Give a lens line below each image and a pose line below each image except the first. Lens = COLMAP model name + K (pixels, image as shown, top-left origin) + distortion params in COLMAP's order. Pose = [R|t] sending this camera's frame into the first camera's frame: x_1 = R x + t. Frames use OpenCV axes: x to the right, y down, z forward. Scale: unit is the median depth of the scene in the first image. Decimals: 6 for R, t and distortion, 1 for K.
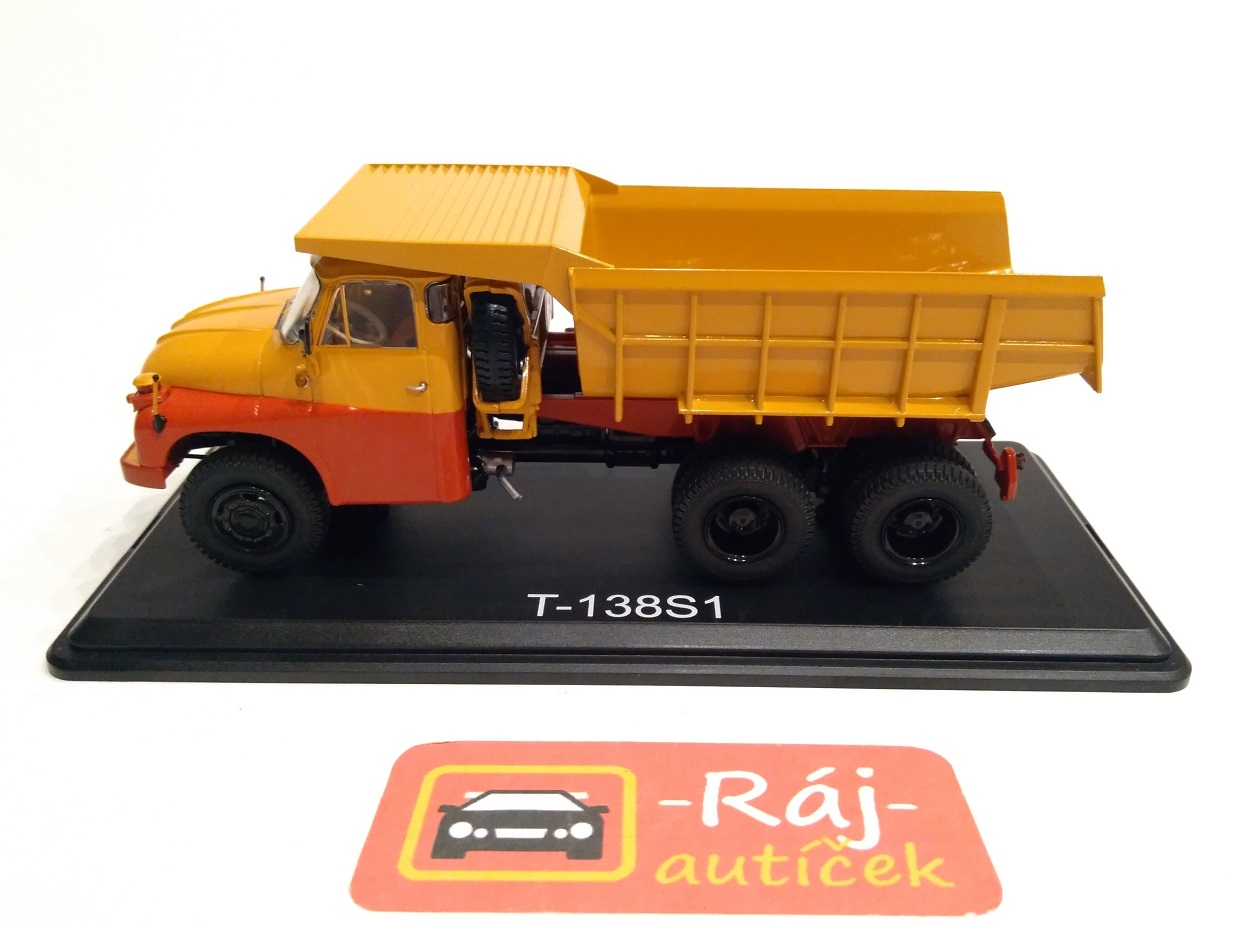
lens RADIAL K [[983.5, 0, 618.0], [0, 983.5, 463.5], [0, 0, 1]] dist [0.012354, 0.003079]
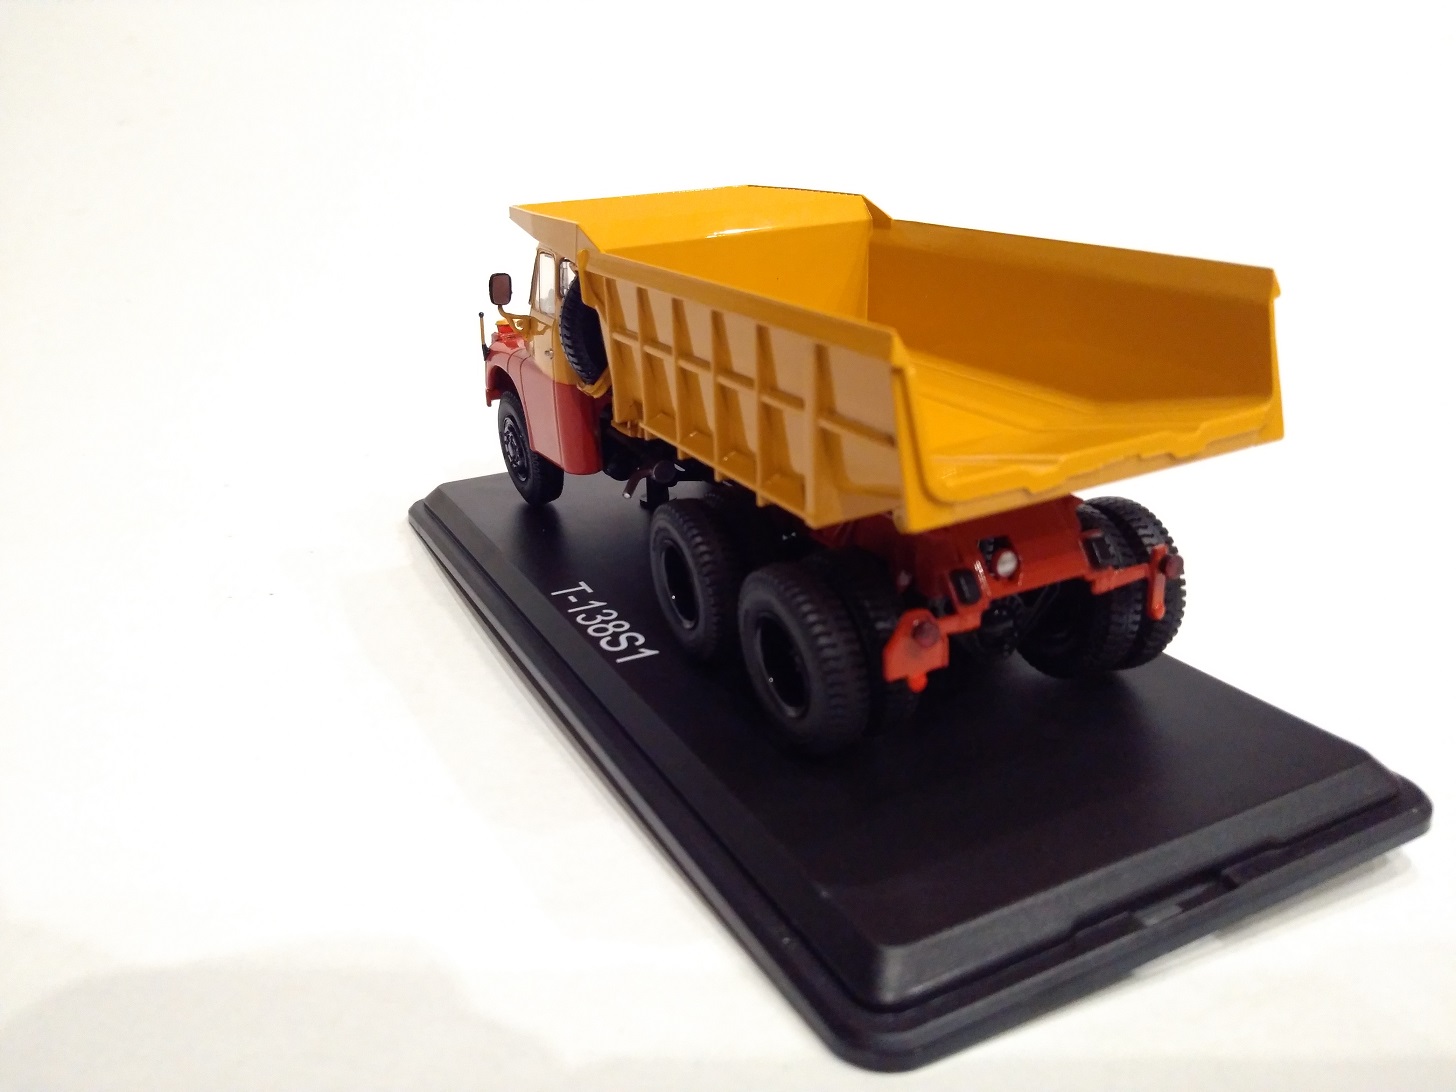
lens RADIAL K [[1158.5, 0, 728.0], [0, 1158.5, 546.0], [0, 0, 1]] dist [0.012354, 0.003079]
pose [[0.454346, 0.295391, -0.840425, 1.022667], [-0.348112, 0.927281, 0.137725, -0.127142], [0.819993, 0.229987, 0.524135, 0.492104]]
